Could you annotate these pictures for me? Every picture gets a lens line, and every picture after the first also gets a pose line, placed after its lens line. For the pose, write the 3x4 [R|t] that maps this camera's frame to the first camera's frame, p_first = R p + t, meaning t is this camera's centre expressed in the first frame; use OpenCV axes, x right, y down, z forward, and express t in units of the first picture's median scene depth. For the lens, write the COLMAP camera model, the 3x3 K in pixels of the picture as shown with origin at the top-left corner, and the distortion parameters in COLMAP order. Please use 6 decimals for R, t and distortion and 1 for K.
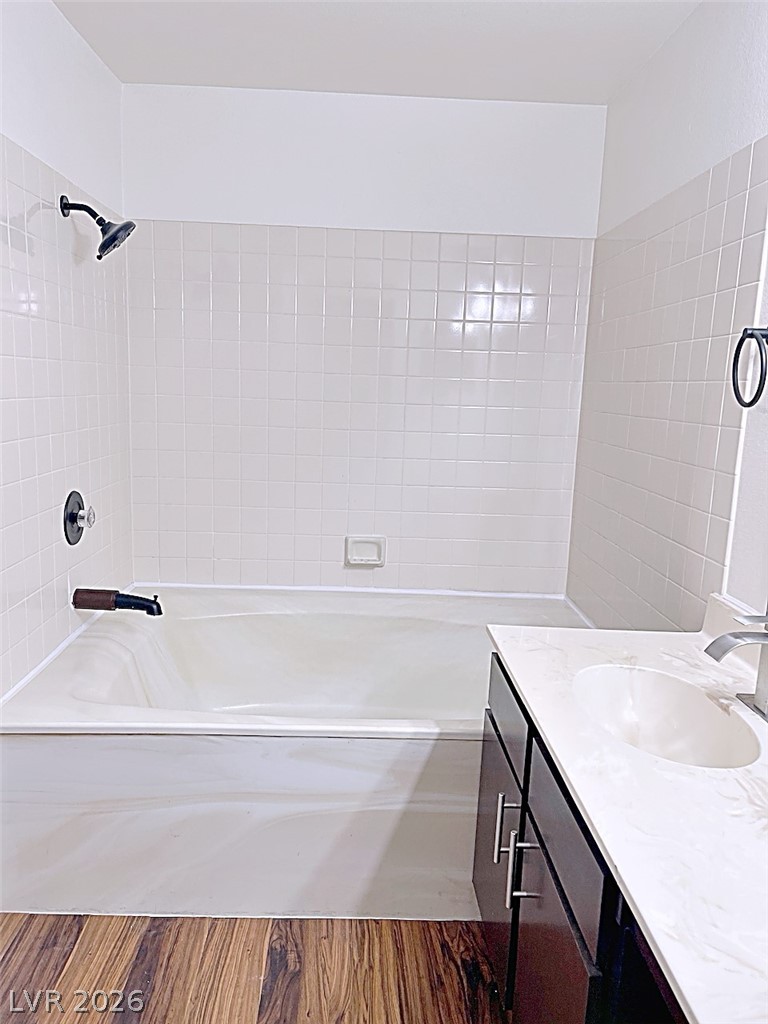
lens RADIAL K [[795.3, 0, 381.4], [0, 795.3, 515.9], [0, 0, 1]] dist [0.036659, -0.005106]
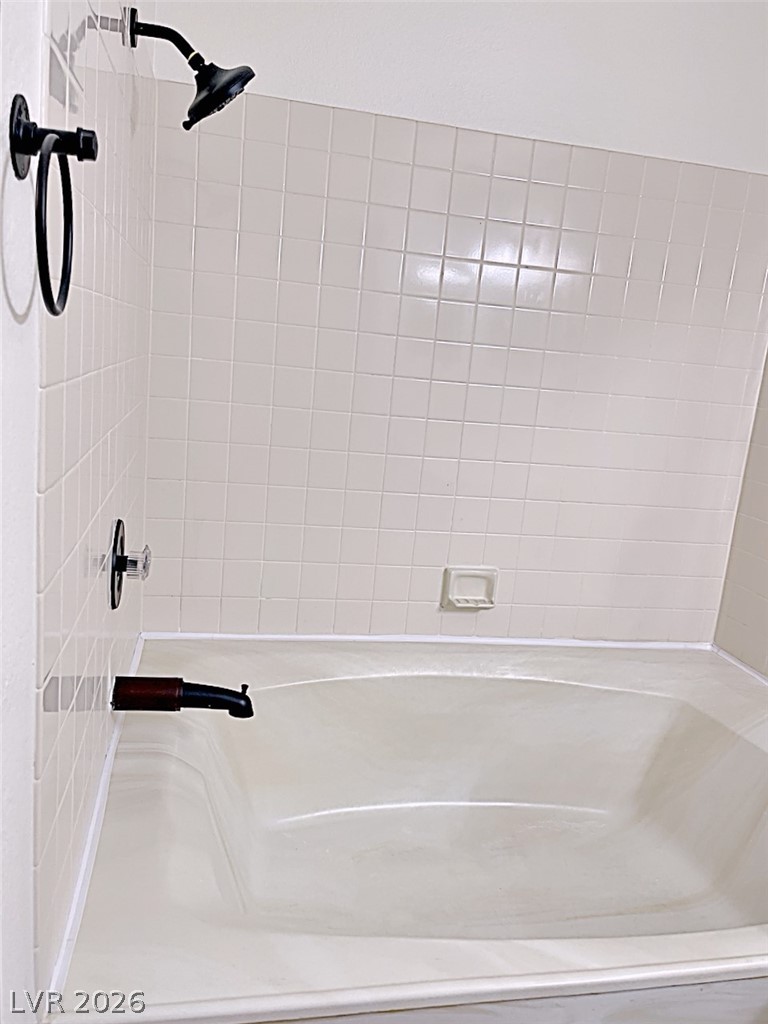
lens RADIAL K [[795.3, 0, 356.1], [0, 795.3, 501.5], [0, 0, 1]] dist [0.036659, -0.005106]
pose [[0.985089, 0.020469, 0.170823, -0.329473], [-0.025327, 0.999333, 0.026308, -0.068054], [-0.170170, -0.030242, 0.984951, 0.399004]]
